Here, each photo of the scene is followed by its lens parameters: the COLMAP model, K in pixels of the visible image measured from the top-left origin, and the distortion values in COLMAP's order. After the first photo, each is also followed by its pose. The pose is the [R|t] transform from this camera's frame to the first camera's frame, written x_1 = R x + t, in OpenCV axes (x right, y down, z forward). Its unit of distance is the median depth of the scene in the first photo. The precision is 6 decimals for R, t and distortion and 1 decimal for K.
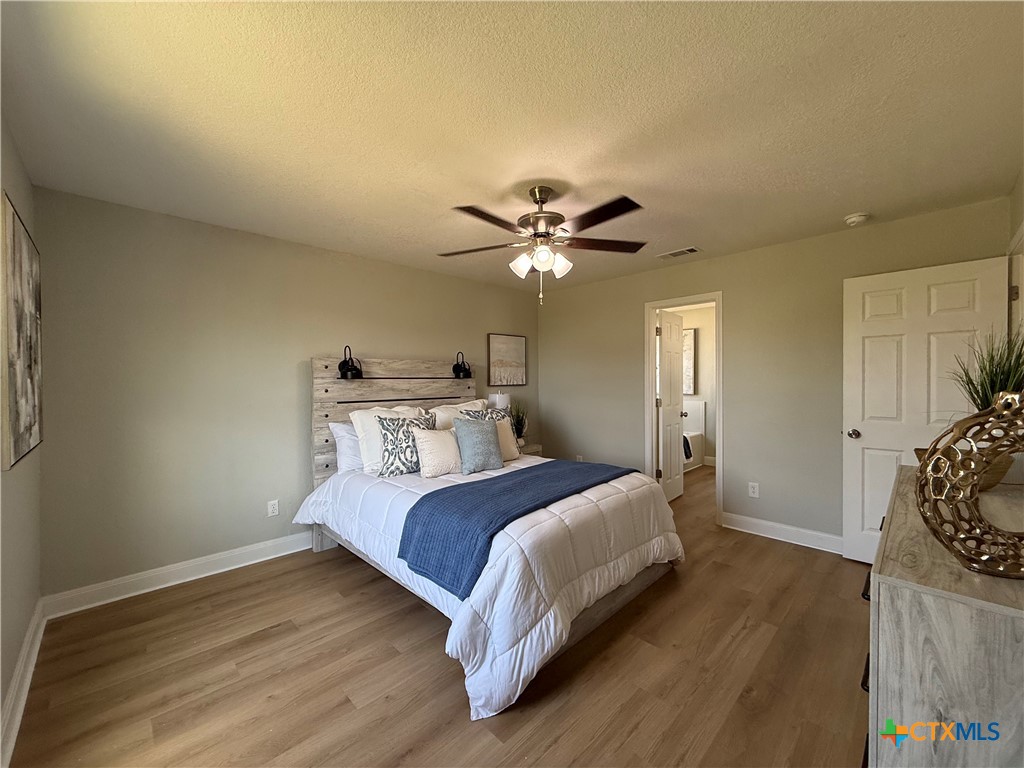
lens RADIAL K [[409.4, 0, 512.0], [0, 409.4, 386.7], [0, 0, 1]] dist [0.000580, 0.000309]
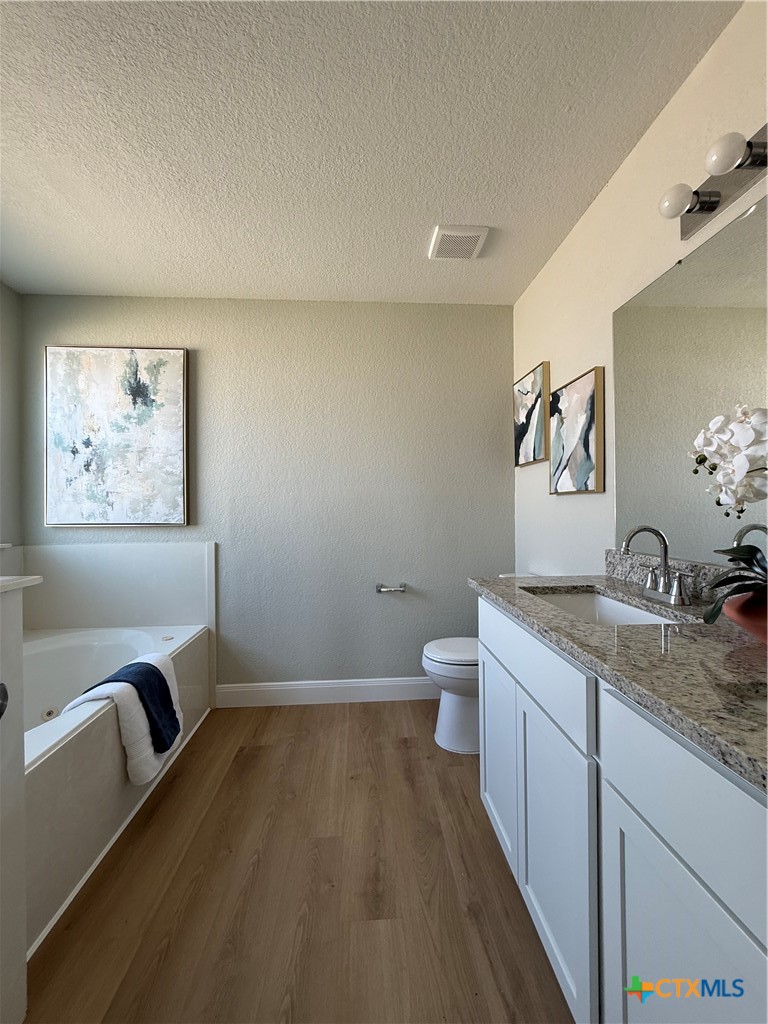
lens RADIAL K [[409.4, 0, 384.0], [0, 409.4, 510.3], [0, 0, 1]] dist [0.000580, 0.000309]
pose [[0.656482, 0.000713, 0.754341, 0.510819], [0.017869, 0.999704, -0.016496, 0.026288], [-0.754130, 0.024309, 0.656275, 1.126455]]
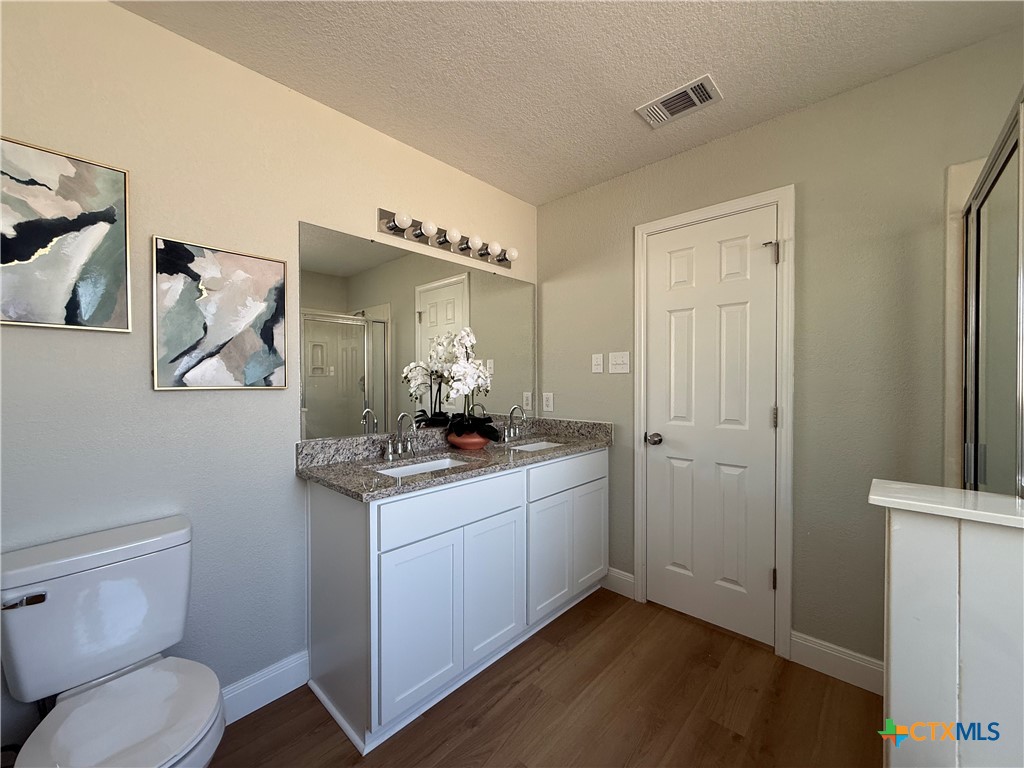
lens RADIAL K [[409.4, 0, 510.6], [0, 409.4, 382.1], [0, 0, 1]] dist [0.000580, 0.000309]
pose [[-0.998809, 0.011638, -0.047378, 0.784739], [0.010553, 0.999678, 0.023087, -0.012144], [0.047631, 0.022560, -0.998610, 1.707212]]
